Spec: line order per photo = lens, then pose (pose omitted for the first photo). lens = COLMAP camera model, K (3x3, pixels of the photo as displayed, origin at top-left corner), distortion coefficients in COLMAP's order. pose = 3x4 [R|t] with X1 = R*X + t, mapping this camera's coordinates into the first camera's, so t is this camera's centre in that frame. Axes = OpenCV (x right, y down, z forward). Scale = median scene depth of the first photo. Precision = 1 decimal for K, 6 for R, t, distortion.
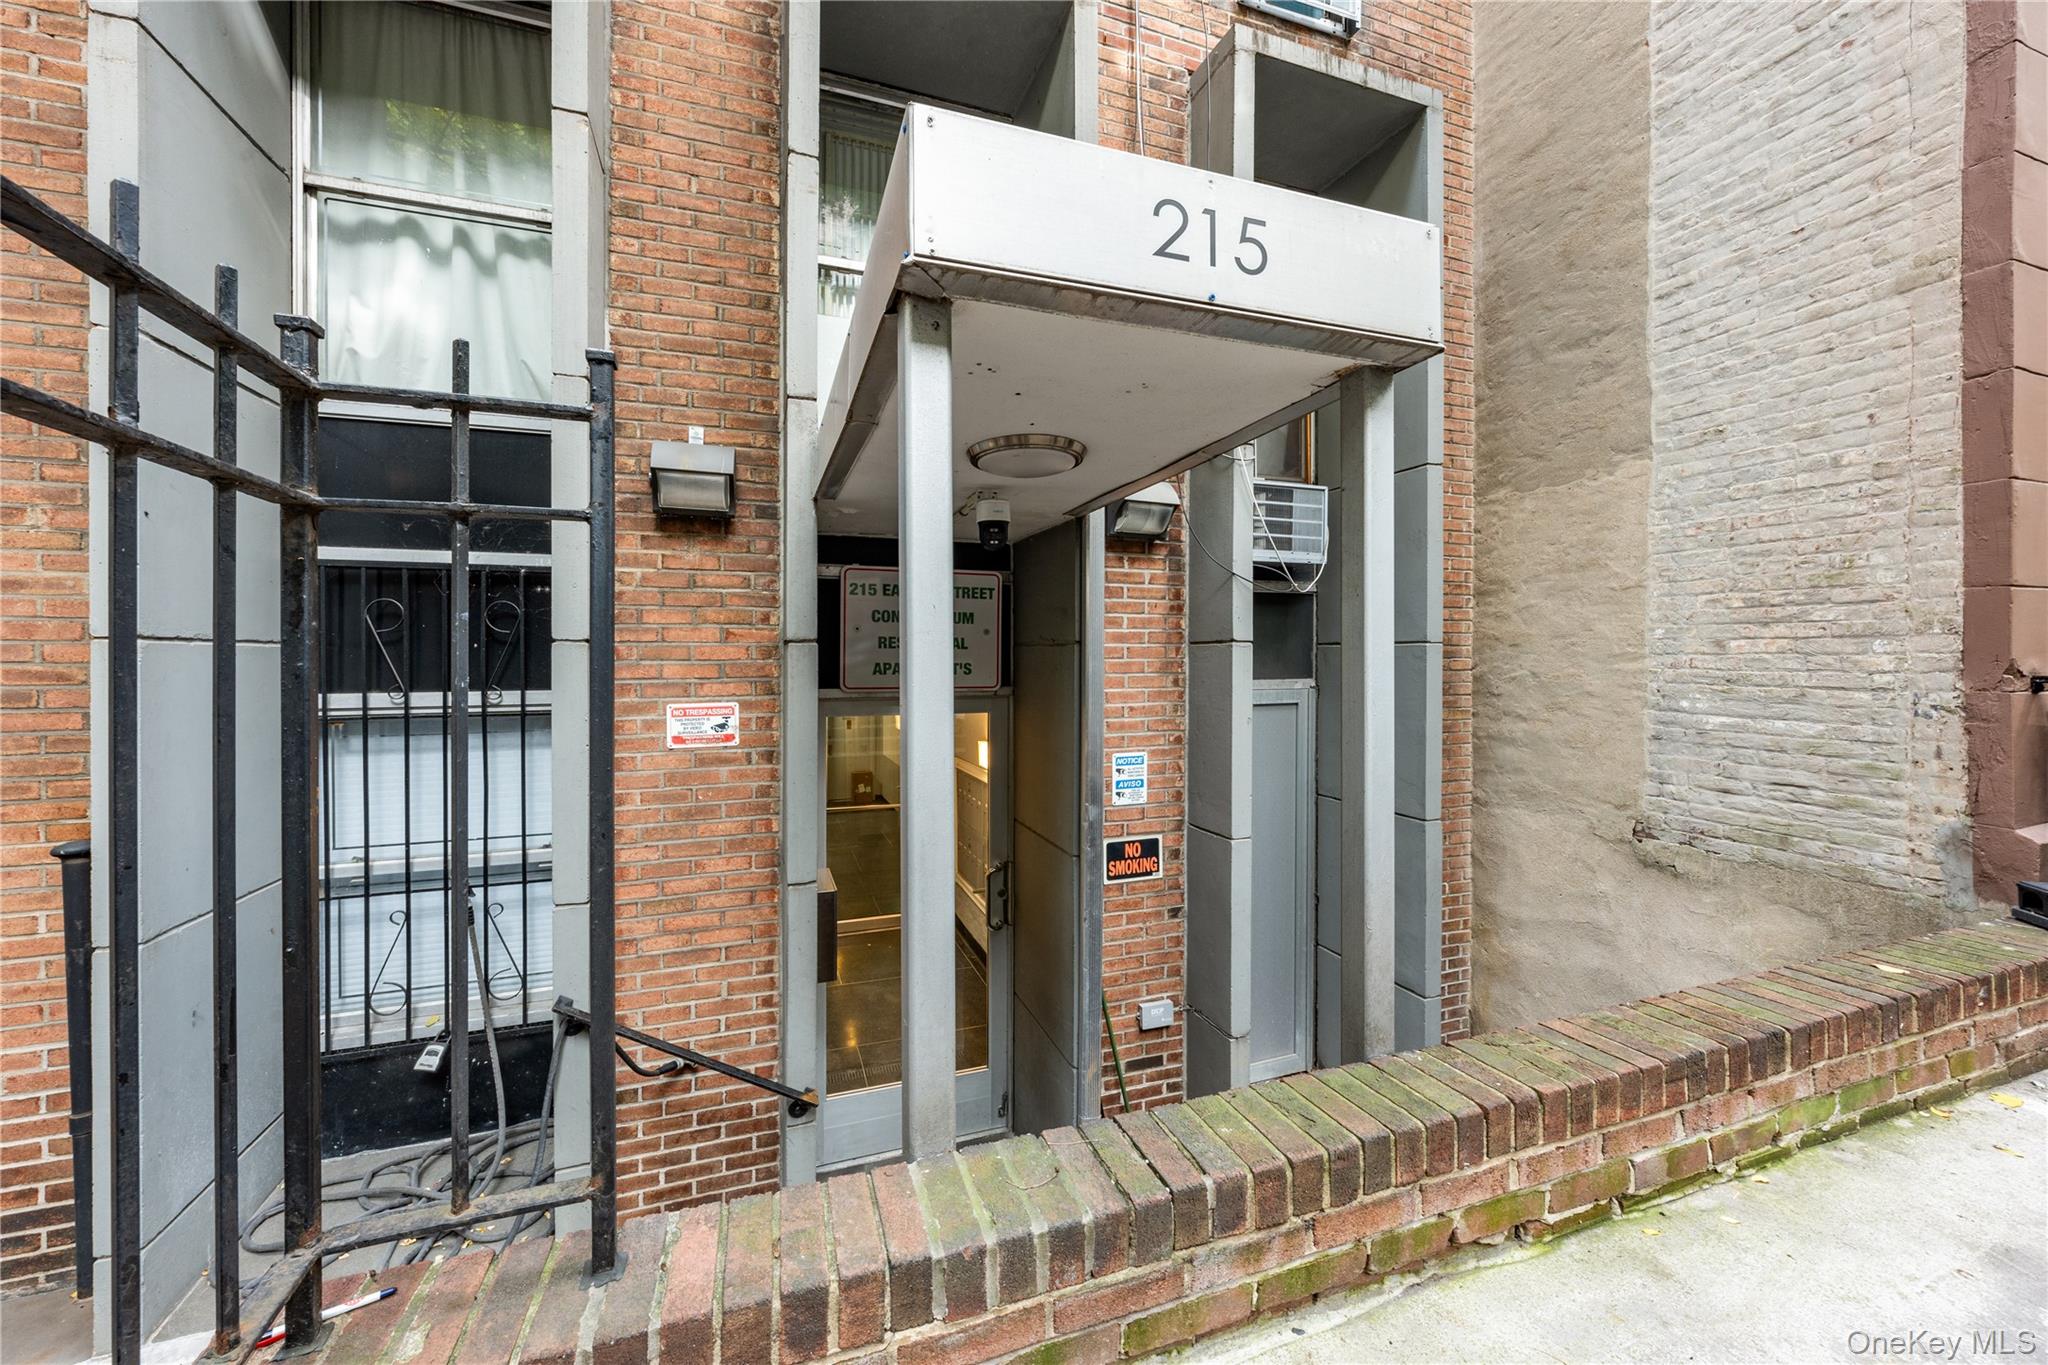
lens RADIAL K [[703.2, 0, 1019.0], [0, 703.2, 672.0], [0, 0, 1]] dist [-0.001256, -0.000241]
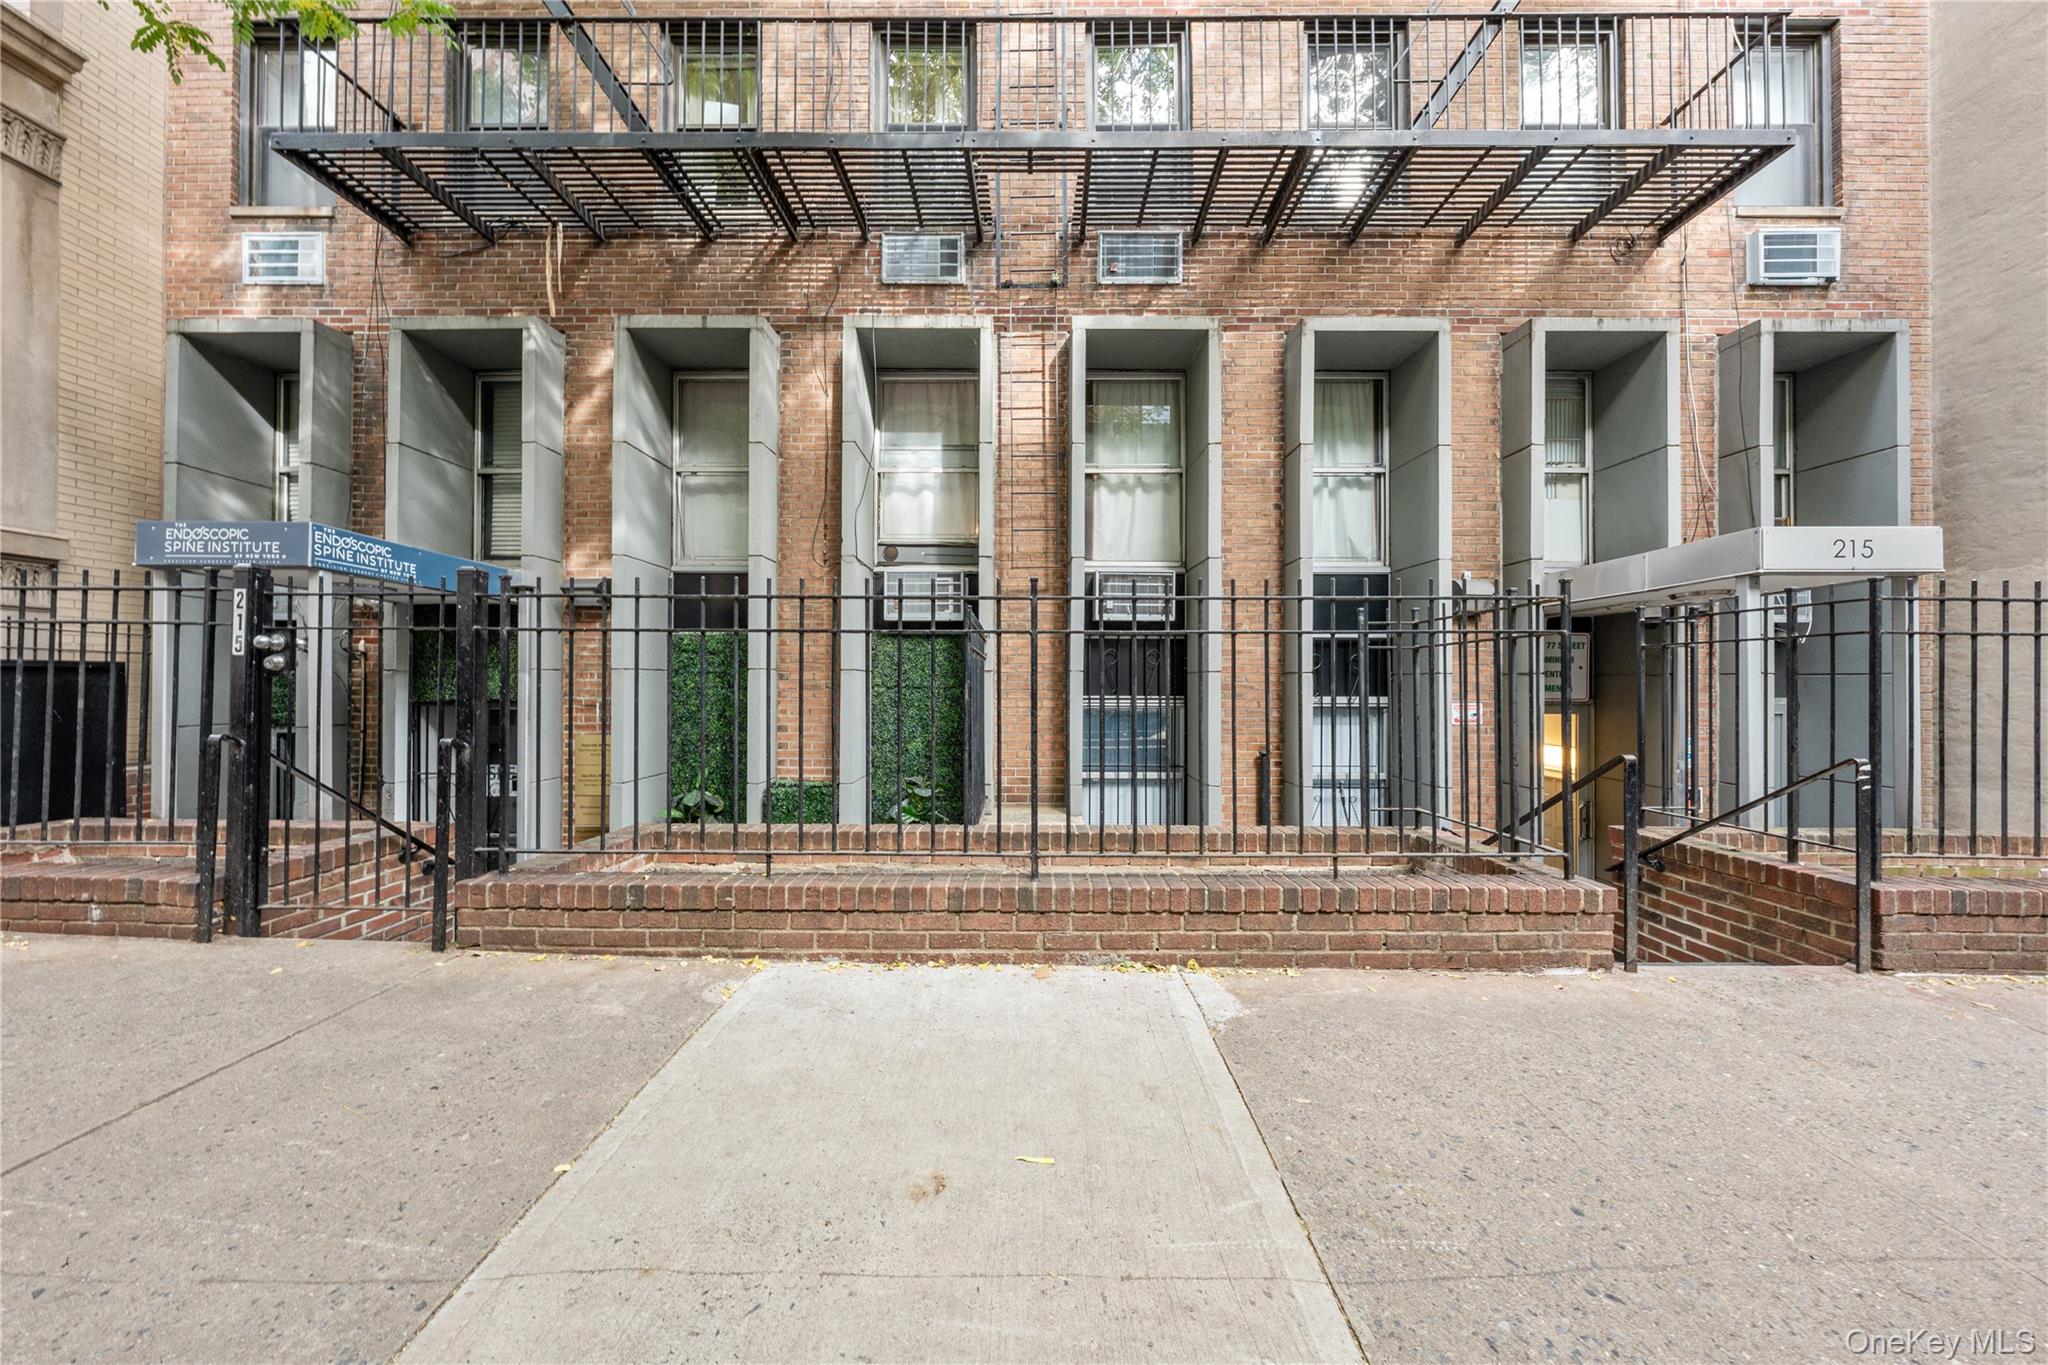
lens RADIAL K [[773.2, 0, 1024.0], [0, 773.2, 682.5], [0, 0, 1]] dist [-0.000954, 0.004450]
pose [[0.967292, -0.000579, -0.253666, -0.852817], [-0.003373, 0.999880, -0.015144, 0.016382], [0.253644, 0.015504, 0.967173, -1.154945]]
